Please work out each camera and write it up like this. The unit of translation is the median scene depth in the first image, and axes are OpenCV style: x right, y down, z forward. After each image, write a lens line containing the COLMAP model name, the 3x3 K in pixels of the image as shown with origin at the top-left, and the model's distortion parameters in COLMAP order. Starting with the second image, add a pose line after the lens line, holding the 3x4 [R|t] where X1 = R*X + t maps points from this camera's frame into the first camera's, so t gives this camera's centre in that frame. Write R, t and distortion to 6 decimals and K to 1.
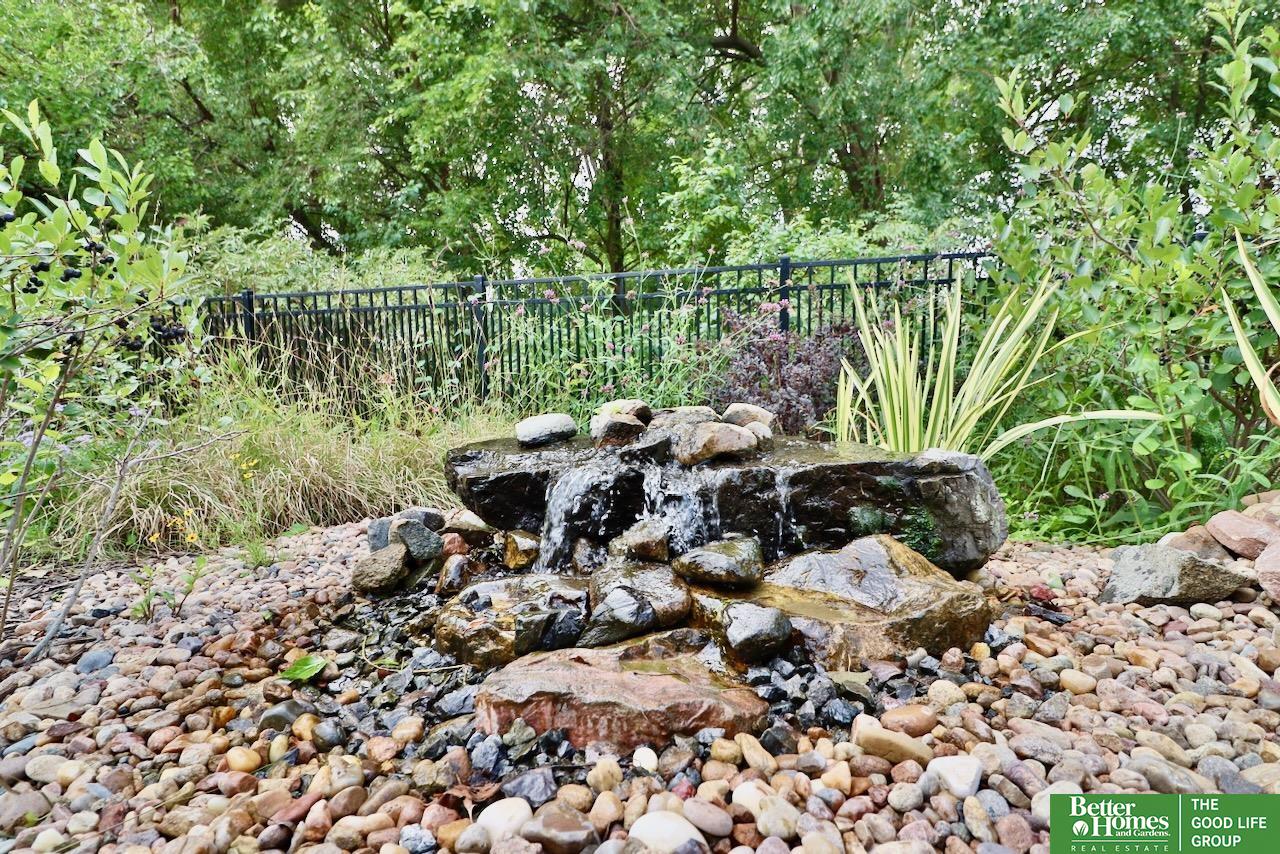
lens RADIAL K [[663.9, 0, 634.6], [0, 663.9, 429.7], [0, 0, 1]] dist [-0.002888, -0.008389]
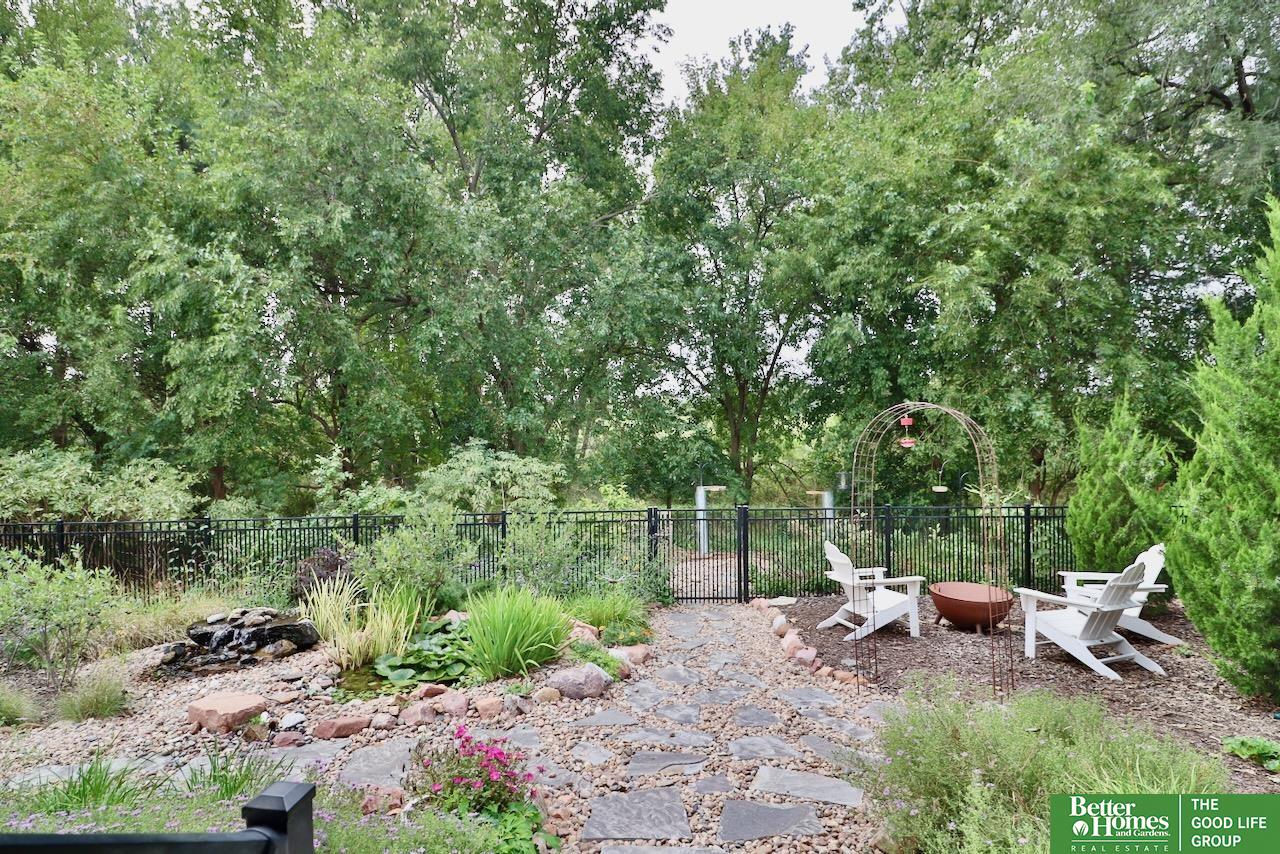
lens RADIAL K [[663.9, 0, 634.6], [0, 663.9, 429.7], [0, 0, 1]] dist [-0.002888, -0.008389]
pose [[0.948342, 0.002442, 0.317239, 1.137424], [0.037920, 0.991929, -0.120992, -0.632742], [-0.314974, 0.126771, 0.940596, -4.237731]]
